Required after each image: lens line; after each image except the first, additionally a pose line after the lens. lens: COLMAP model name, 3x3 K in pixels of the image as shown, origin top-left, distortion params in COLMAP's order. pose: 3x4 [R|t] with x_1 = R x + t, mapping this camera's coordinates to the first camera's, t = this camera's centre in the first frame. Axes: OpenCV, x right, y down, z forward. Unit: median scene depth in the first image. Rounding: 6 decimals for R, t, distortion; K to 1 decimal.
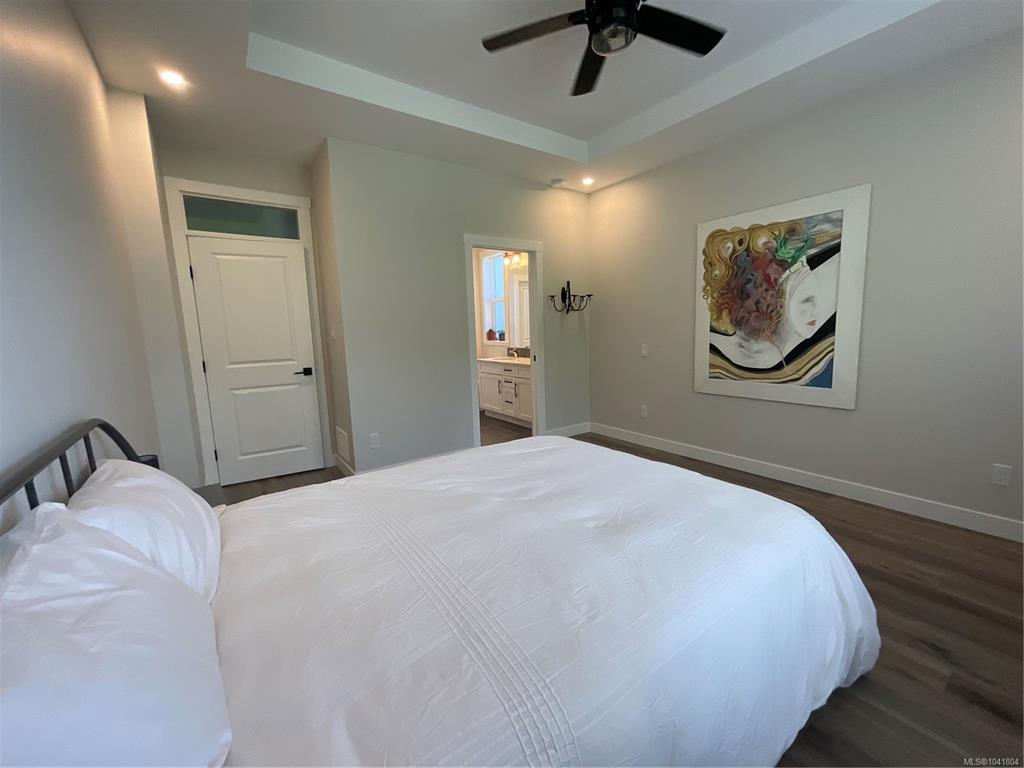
lens RADIAL K [[410.6, 0, 509.2], [0, 410.6, 380.7], [0, 0, 1]] dist [0.002826, 0.000495]
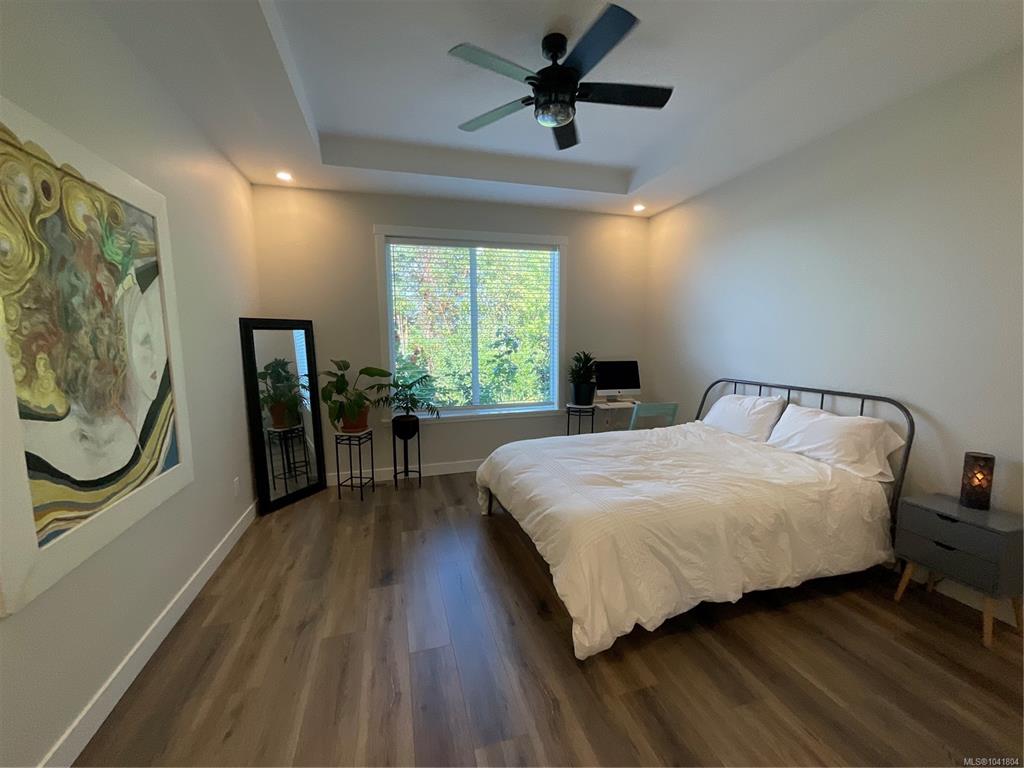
lens RADIAL K [[410.6, 0, 510.1], [0, 410.6, 379.5], [0, 0, 1]] dist [0.002826, 0.000495]
pose [[-0.943448, 0.001667, 0.331515, -0.002703], [0.078802, 0.972454, 0.219371, -0.215295], [-0.322018, 0.233089, -0.917592, 1.314007]]
